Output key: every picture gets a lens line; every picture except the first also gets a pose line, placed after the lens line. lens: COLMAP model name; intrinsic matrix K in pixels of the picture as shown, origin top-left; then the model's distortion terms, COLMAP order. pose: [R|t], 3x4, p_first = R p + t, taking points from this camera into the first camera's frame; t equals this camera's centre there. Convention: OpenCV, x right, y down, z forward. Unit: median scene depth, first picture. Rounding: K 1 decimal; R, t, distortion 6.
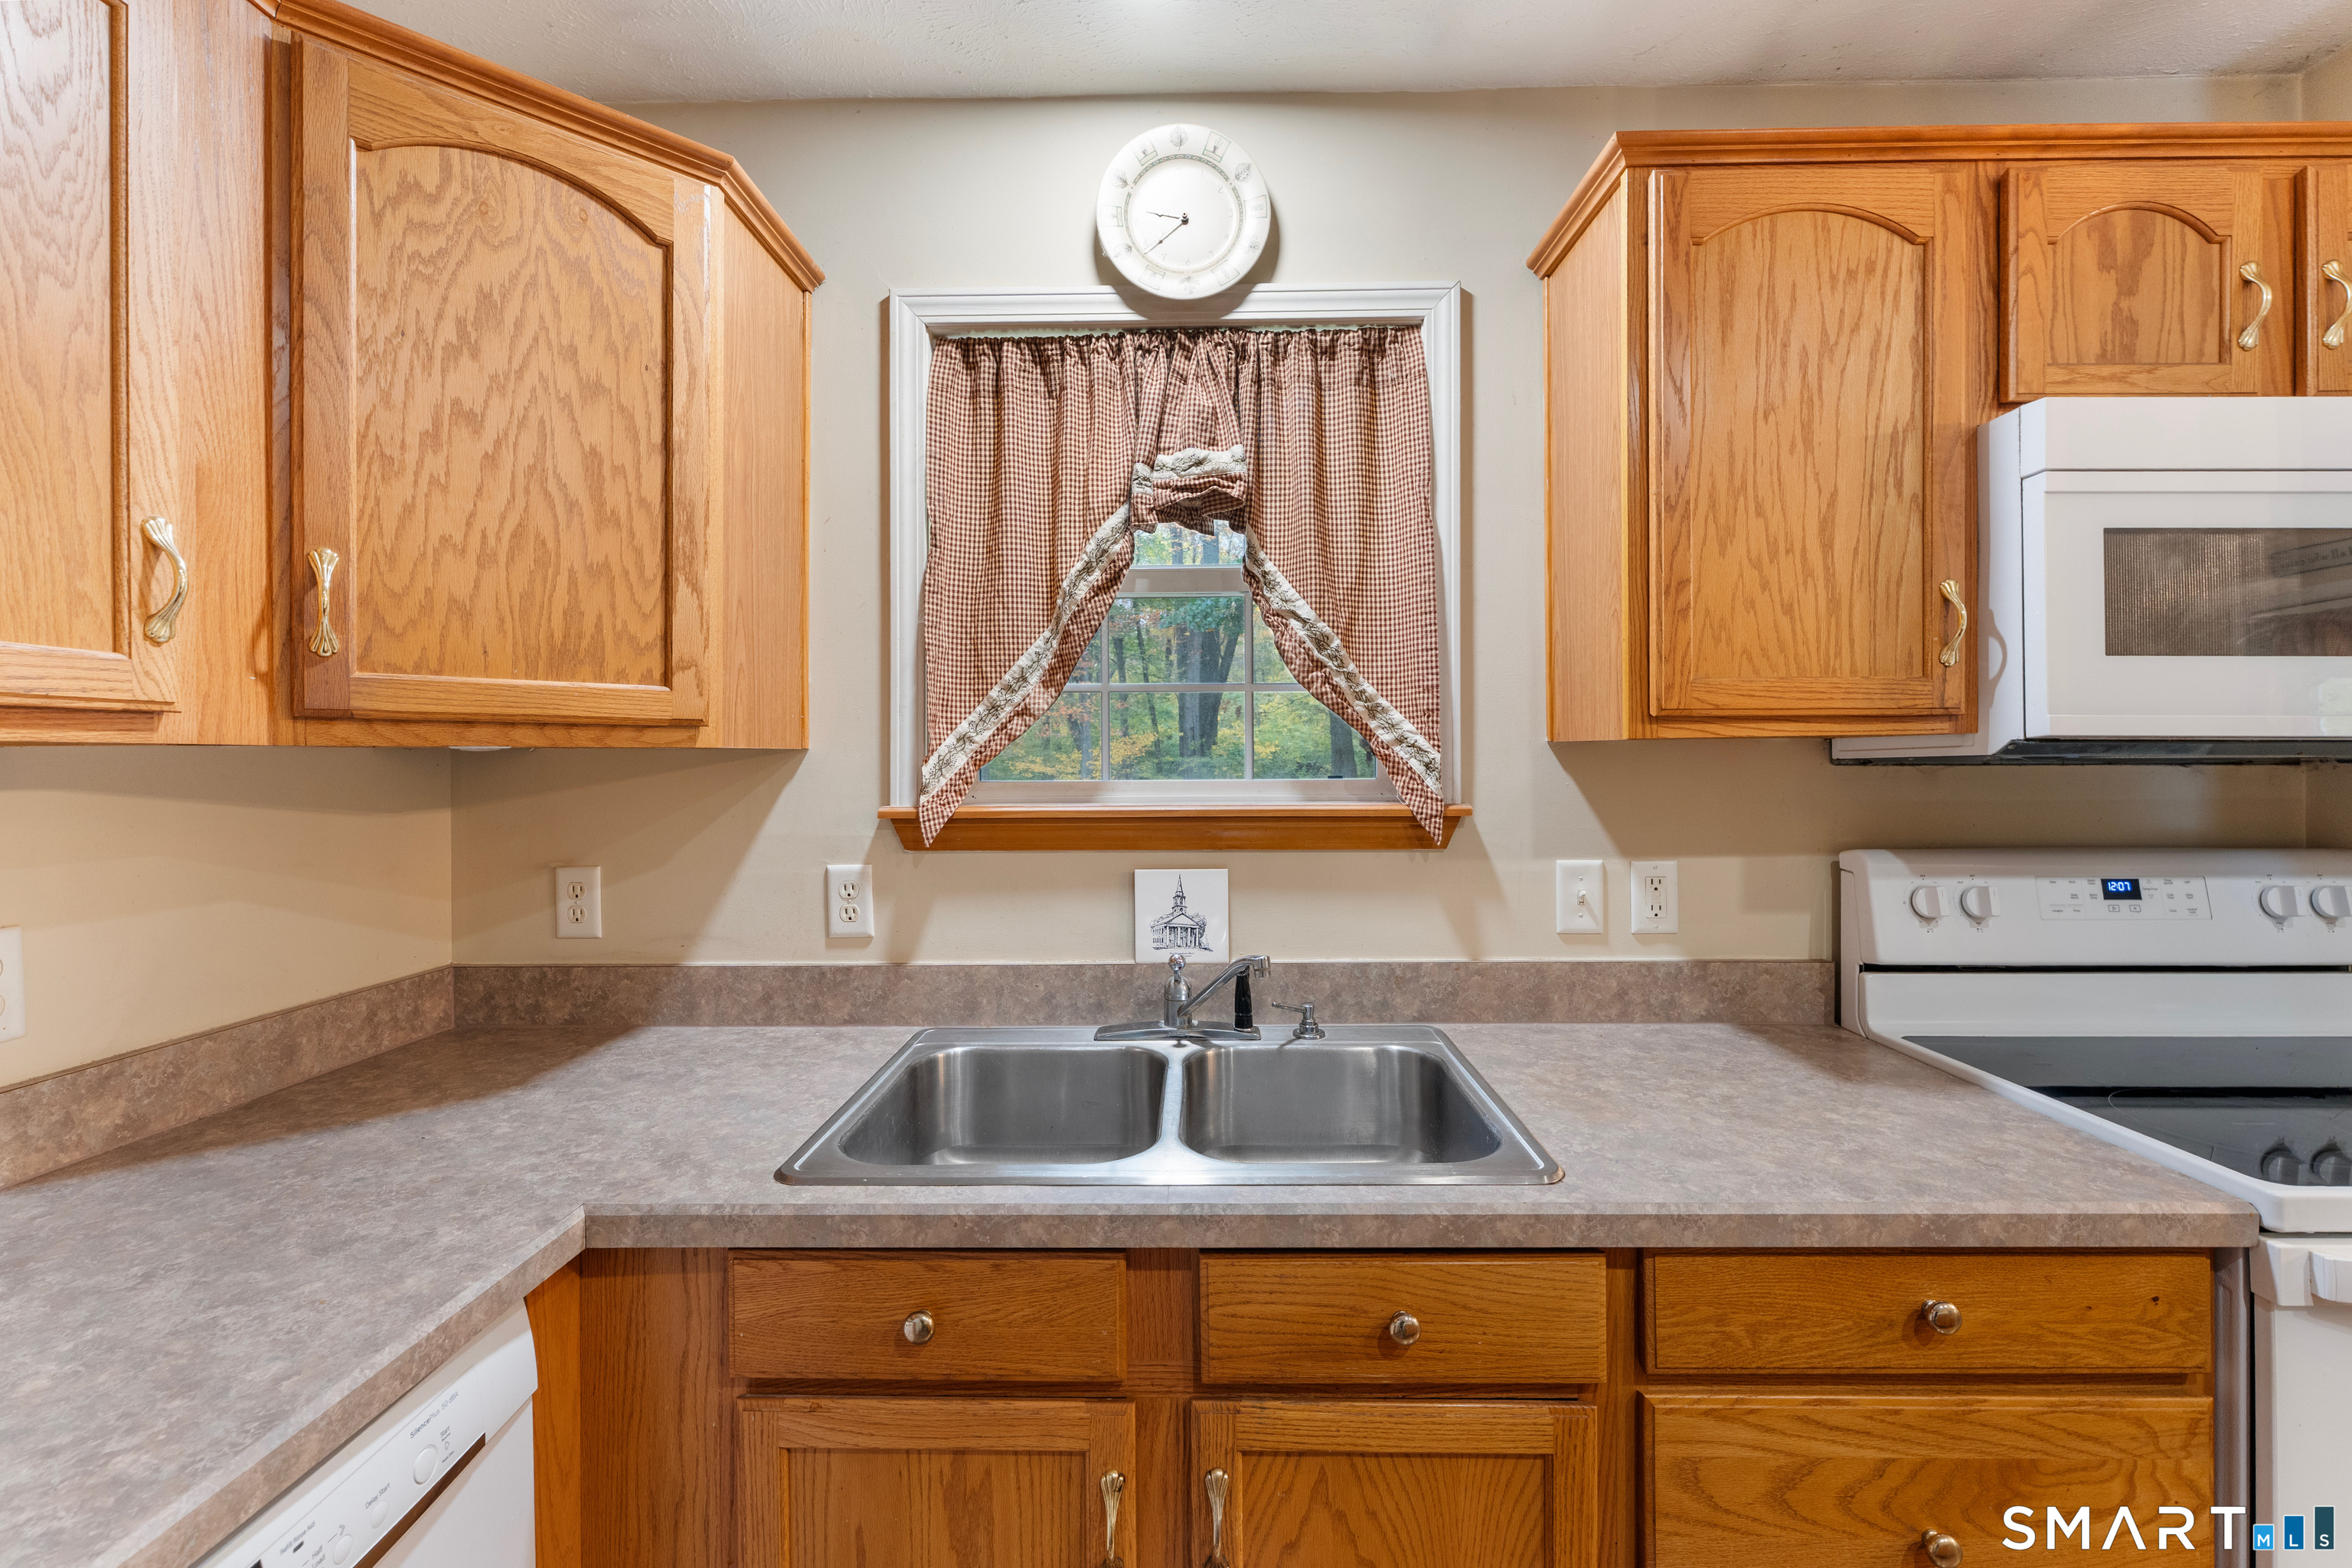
lens RADIAL K [[966.4, 0, 1184.5], [0, 966.4, 764.9], [0, 0, 1]] dist [-0.001132, -0.000031]
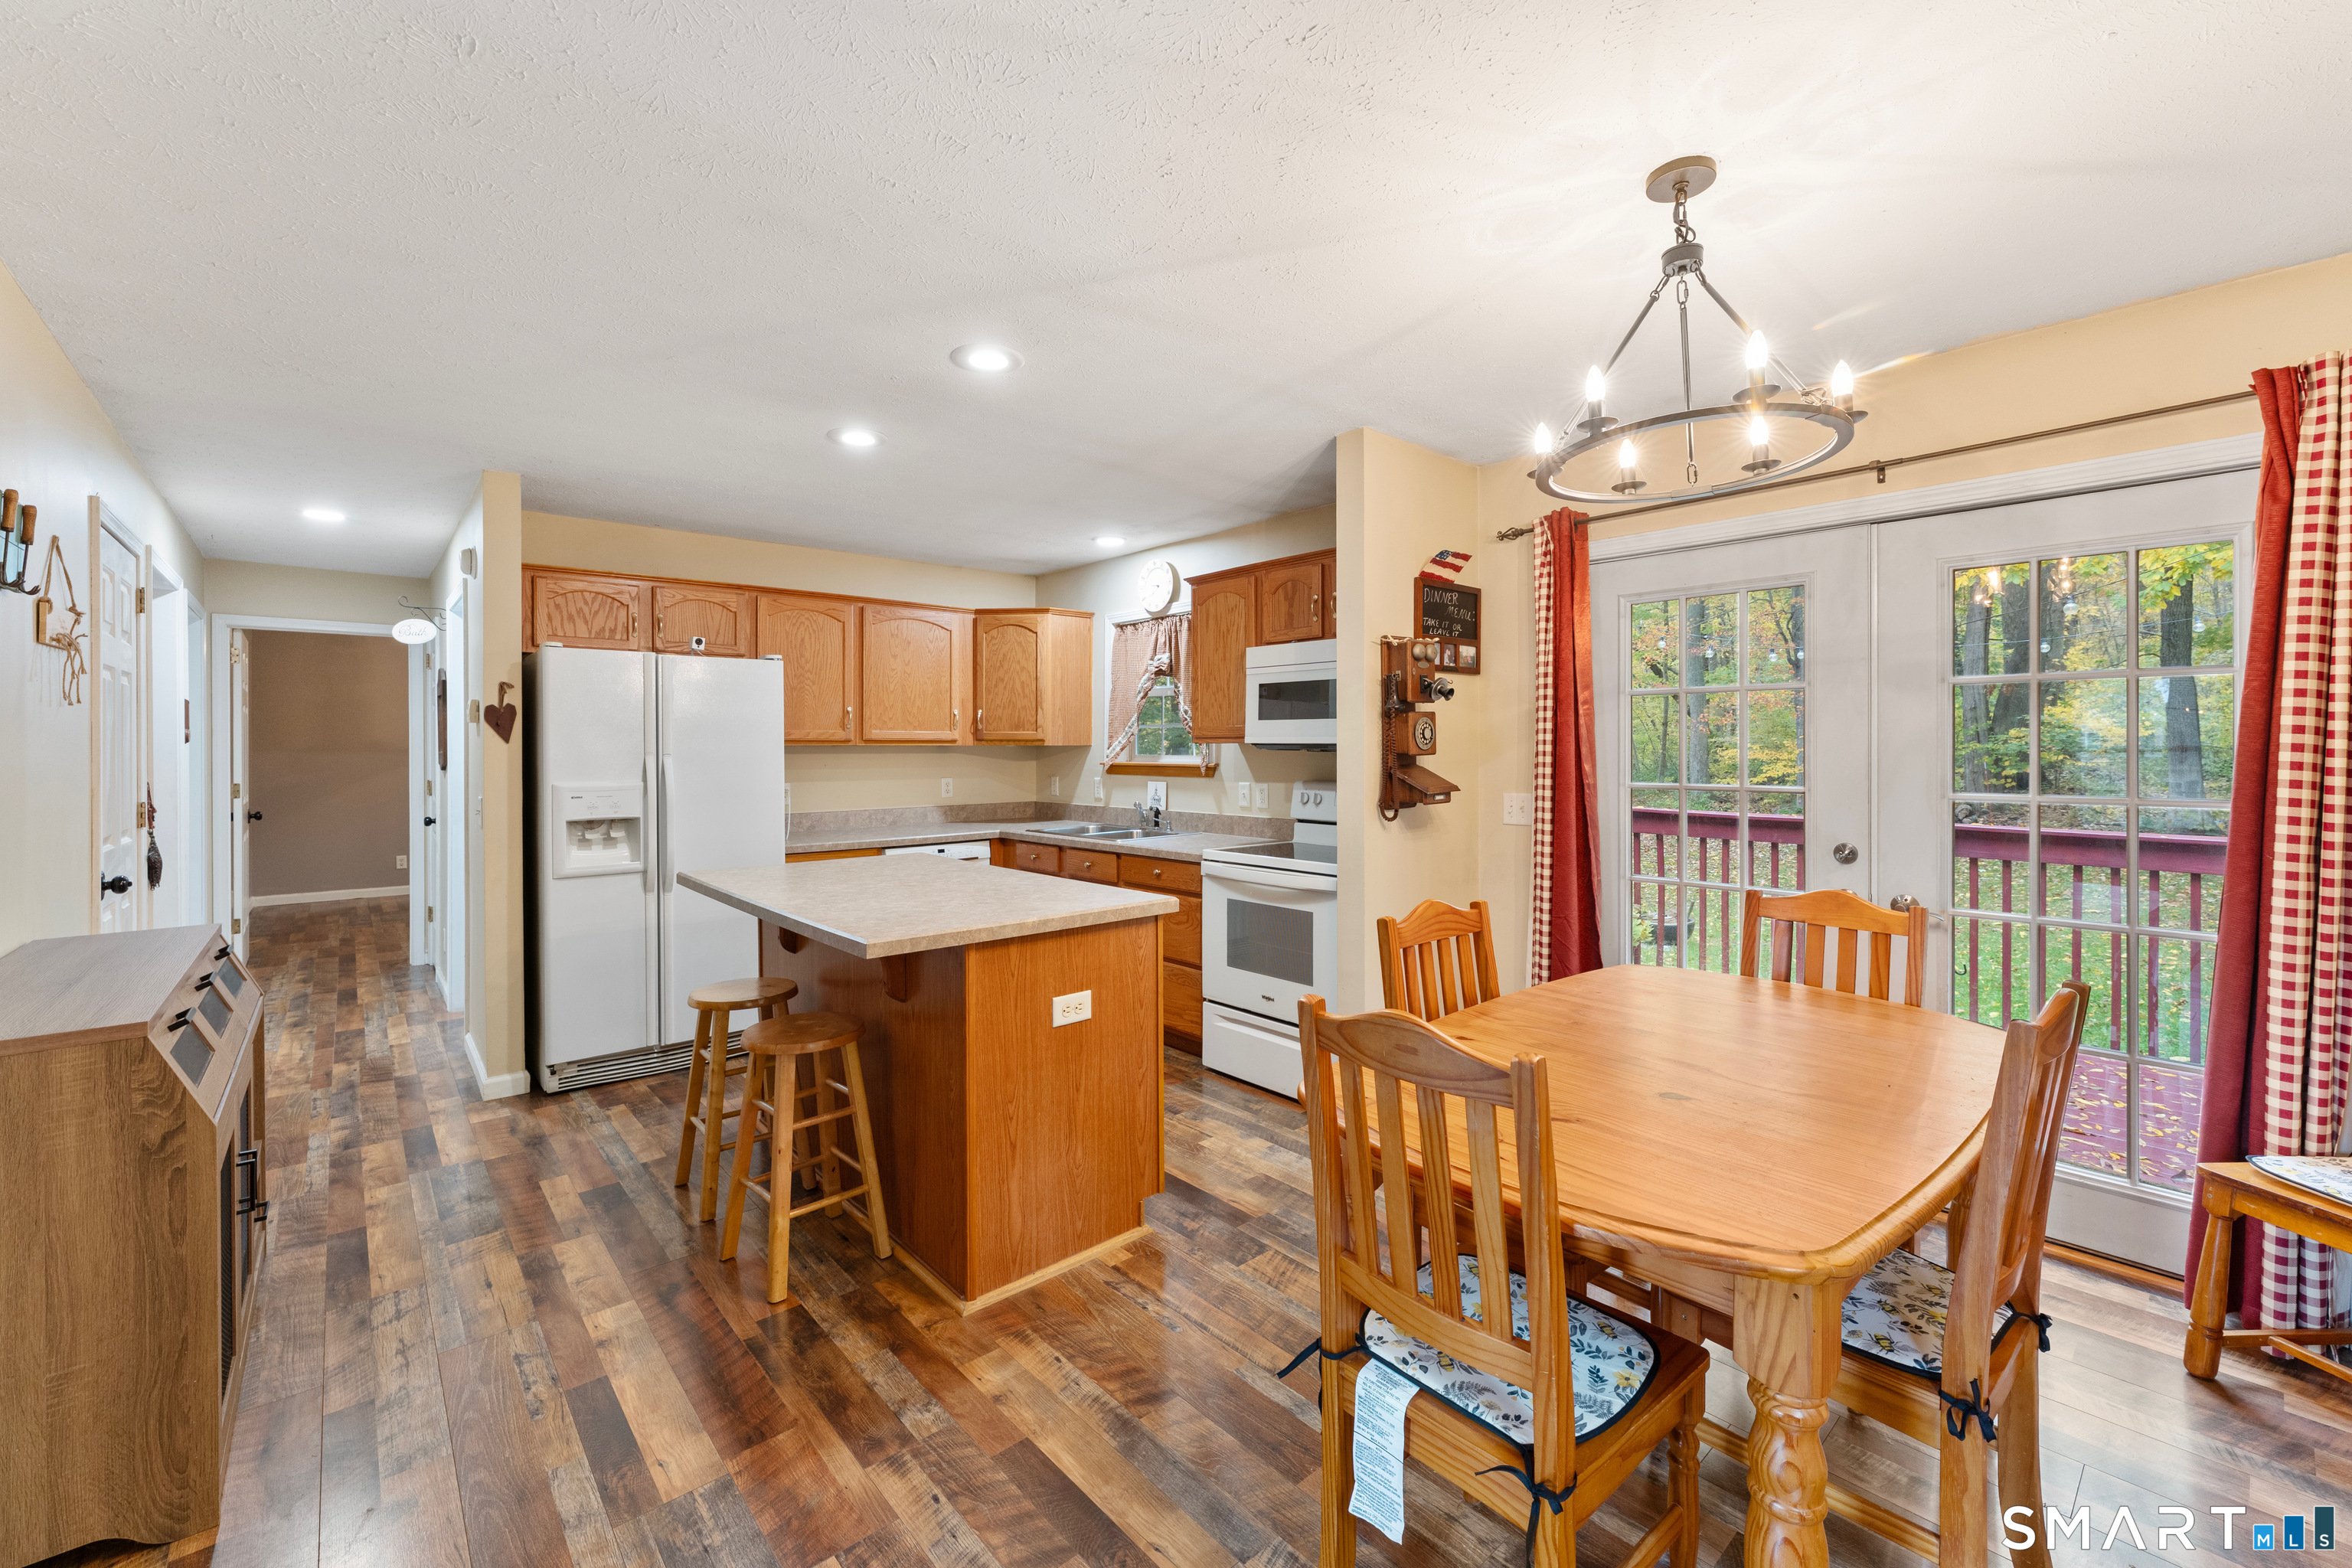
lens RADIAL K [[952.8, 0, 1178.2], [0, 952.8, 753.9], [0, 0, 1]] dist [-0.000778, -0.000177]
pose [[0.674696, 0.008508, -0.738047, 3.067055], [-0.003218, 0.999958, 0.008585, -0.020051], [0.738089, -0.003417, 0.674695, -1.439915]]
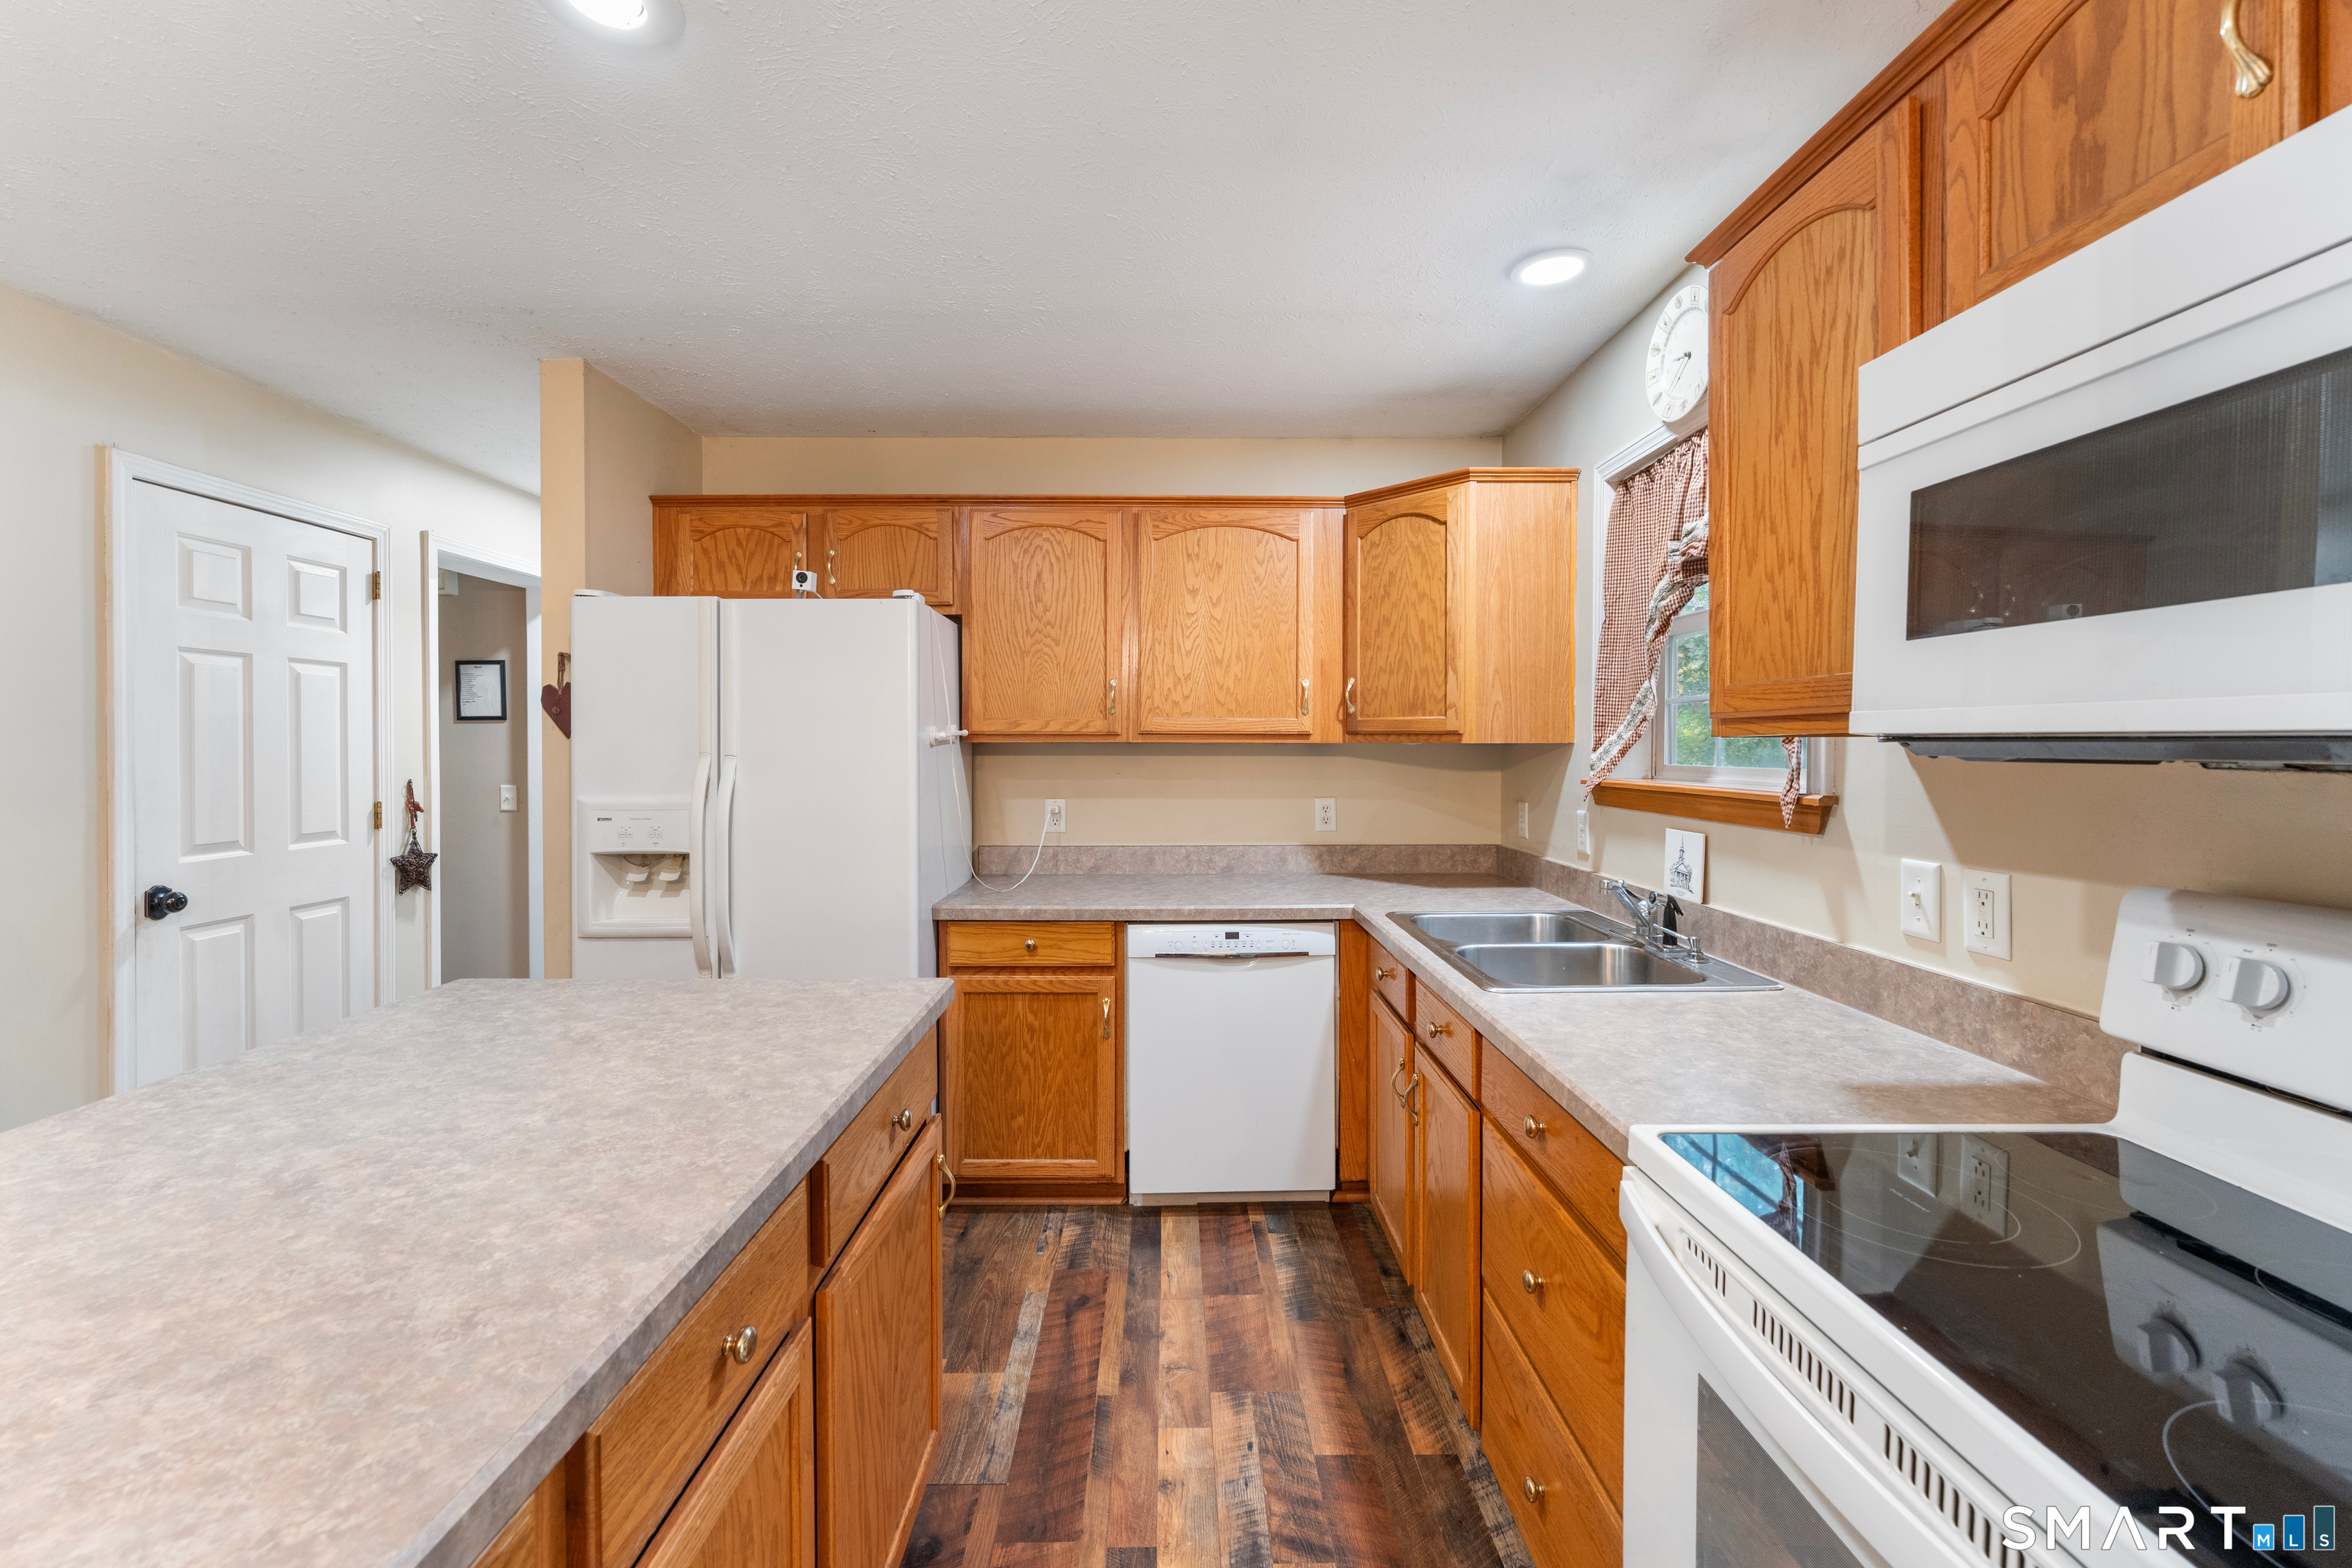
lens RADIAL K [[952.8, 0, 1178.2], [0, 952.8, 753.9], [0, 0, 1]] dist [-0.000778, -0.000177]
pose [[0.029910, 0.012715, -0.999472, 1.651283], [-0.004700, 0.999910, 0.012580, -0.019000], [0.999542, 0.004322, 0.029967, 0.299446]]
